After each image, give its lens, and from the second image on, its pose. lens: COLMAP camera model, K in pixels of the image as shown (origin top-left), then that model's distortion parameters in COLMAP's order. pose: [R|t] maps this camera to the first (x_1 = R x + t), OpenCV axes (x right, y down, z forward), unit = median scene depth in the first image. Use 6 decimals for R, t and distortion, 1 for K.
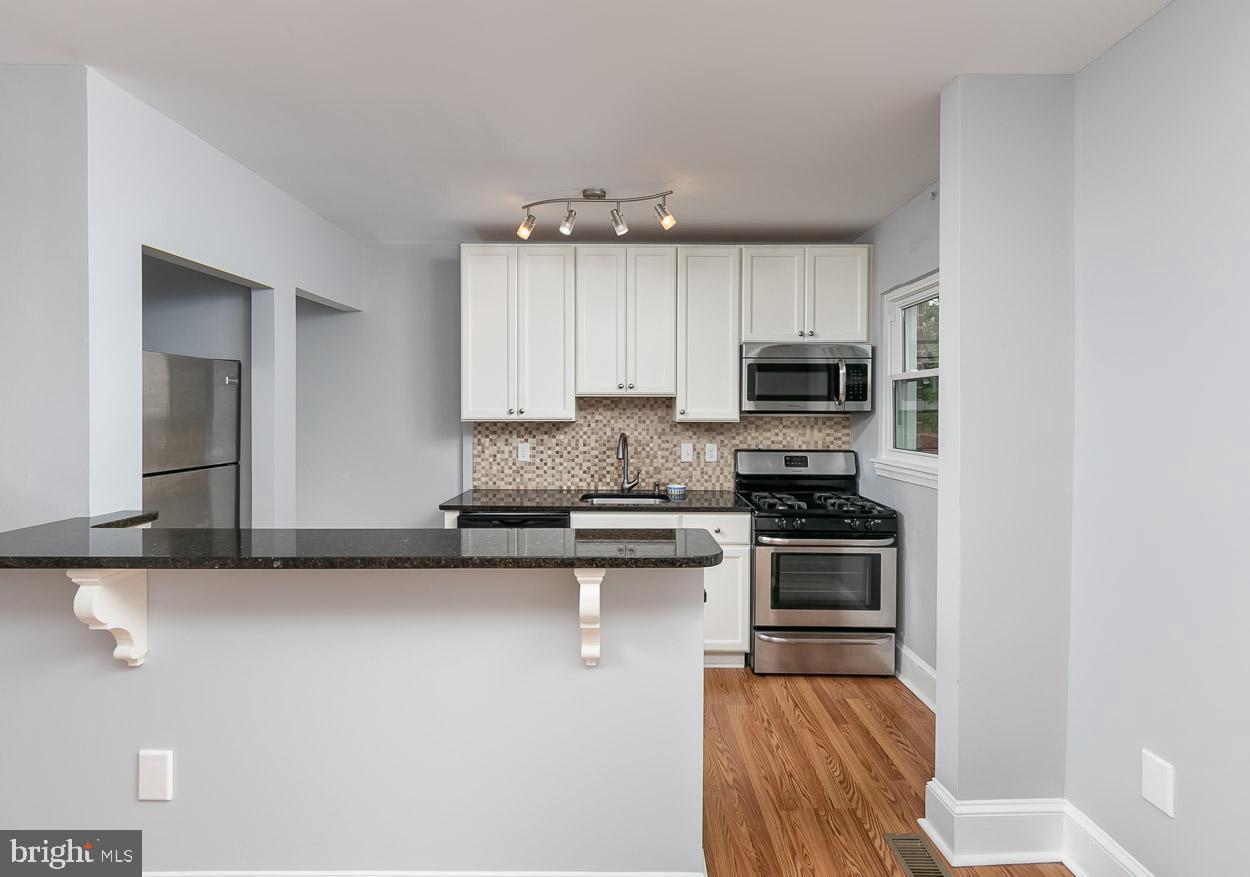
lens RADIAL K [[576.7, 0, 622.7], [0, 576.7, 411.0], [0, 0, 1]] dist [0.000097, 0.000021]
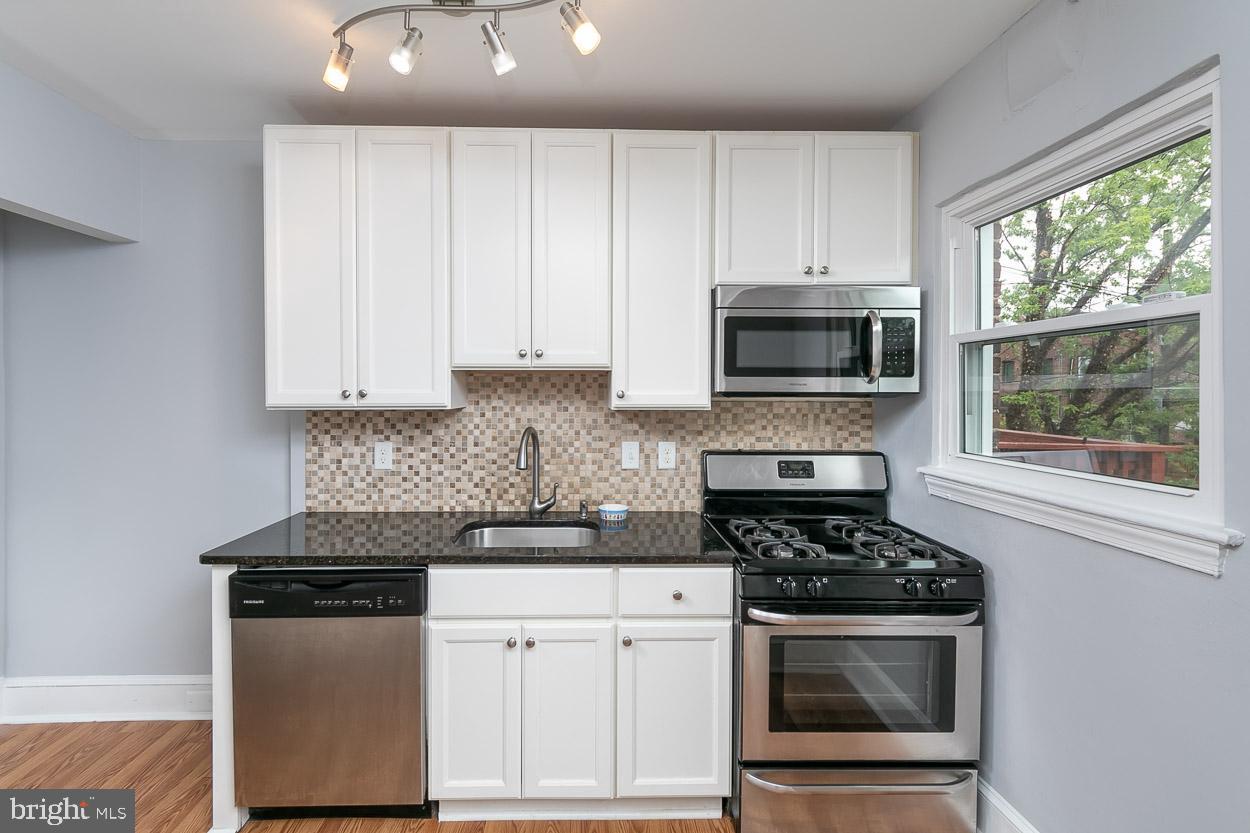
lens RADIAL K [[531.1, 0, 592.9], [0, 531.1, 396.2], [0, 0, 1]] dist [-0.000107, -0.000247]
pose [[0.999890, -0.001510, 0.014784, 0.059430], [0.001431, 0.999985, 0.005352, 0.000343], [-0.014792, -0.005330, 0.999876, 0.388695]]
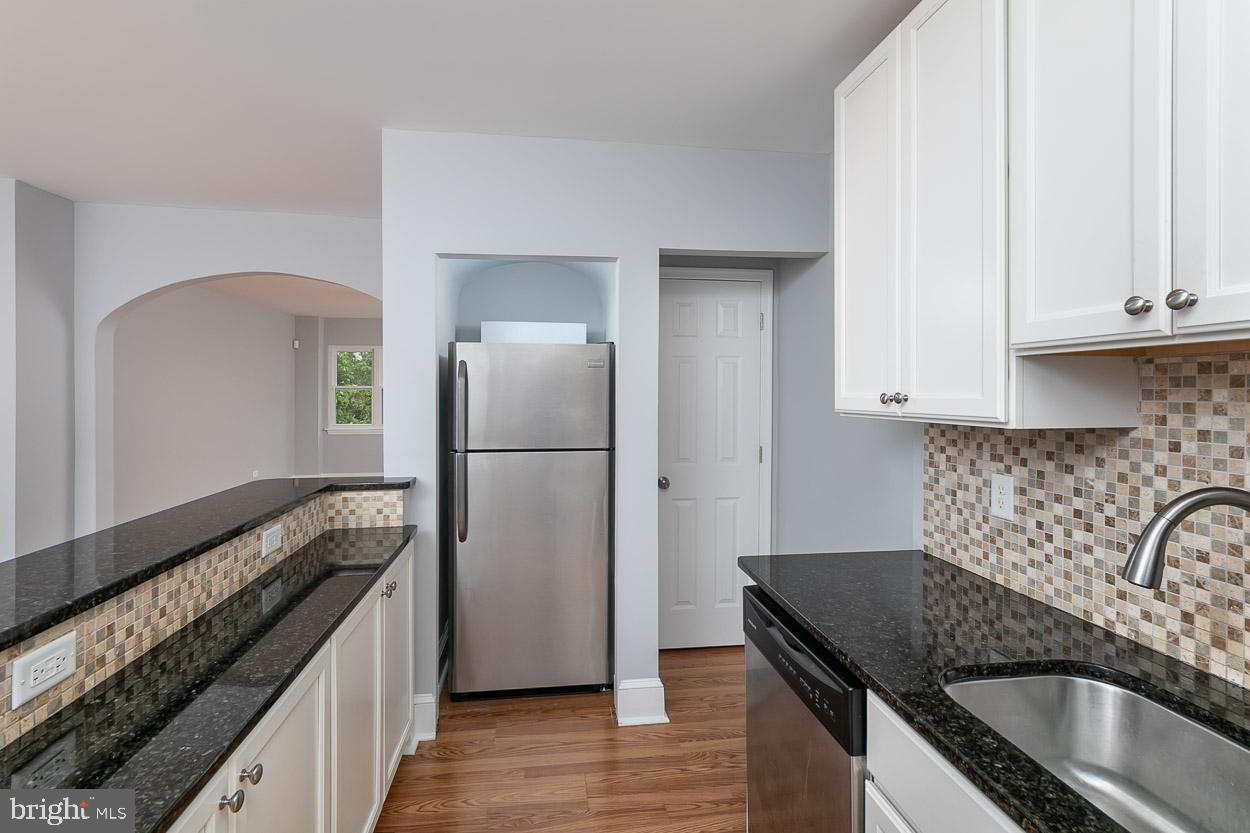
lens RADIAL K [[573.7, 0, 624.5], [0, 573.7, 390.0], [0, 0, 1]] dist [-0.000389, -0.000032]
pose [[0.128198, -0.004032, -0.991740, 0.205433], [-0.003904, 0.999982, -0.004571, -0.002666], [0.991741, 0.004458, 0.128180, 0.674388]]
